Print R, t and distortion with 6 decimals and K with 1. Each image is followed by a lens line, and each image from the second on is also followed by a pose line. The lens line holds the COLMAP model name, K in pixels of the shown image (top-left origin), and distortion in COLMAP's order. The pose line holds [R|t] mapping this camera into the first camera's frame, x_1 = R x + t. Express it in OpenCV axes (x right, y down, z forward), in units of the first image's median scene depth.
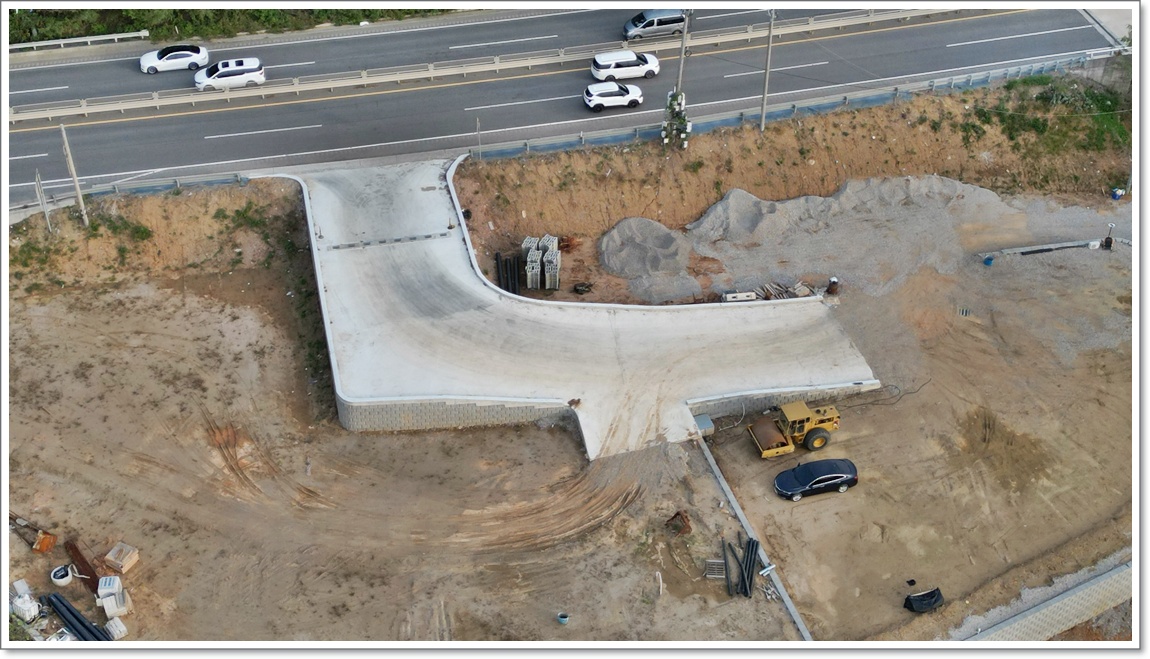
lens RADIAL K [[1511.9, 0, 578.1], [0, 1511.9, 326.3], [0, 0, 1]] dist [0.076097, -0.136510]
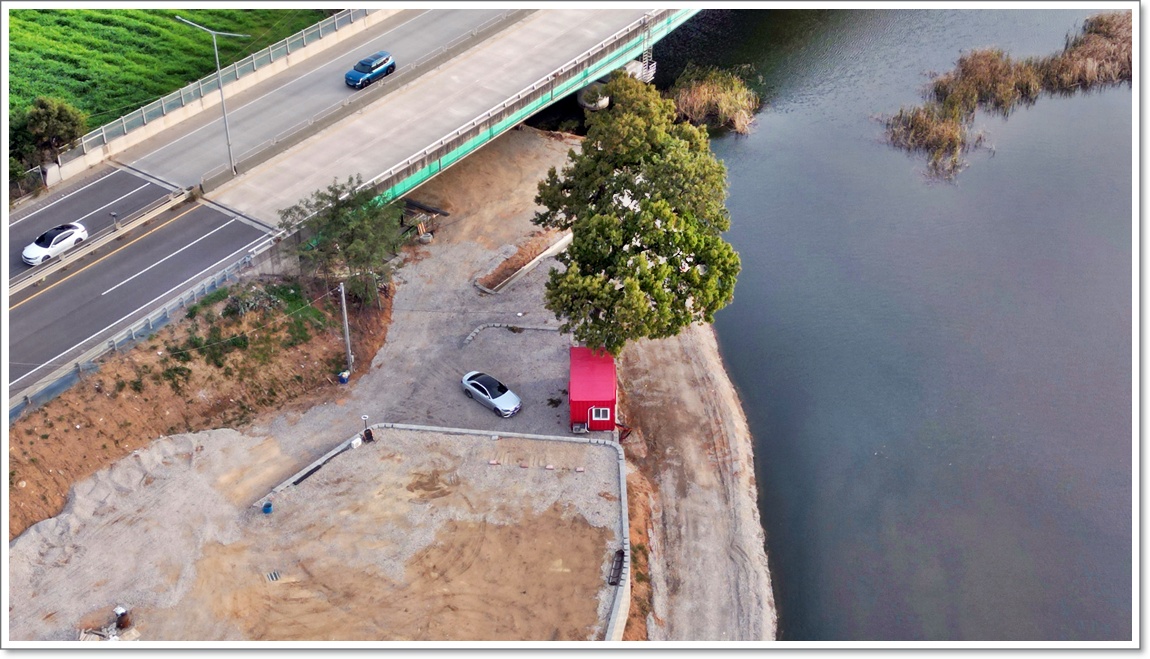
lens RADIAL K [[1511.9, 0, 578.1], [0, 1511.9, 326.3], [0, 0, 1]] dist [0.076097, -0.136510]
pose [[0.768904, -0.371972, 0.520023, -0.015311], [0.412115, 0.910177, 0.041697, -0.094530], [-0.488823, 0.182248, 0.853134, 0.110908]]
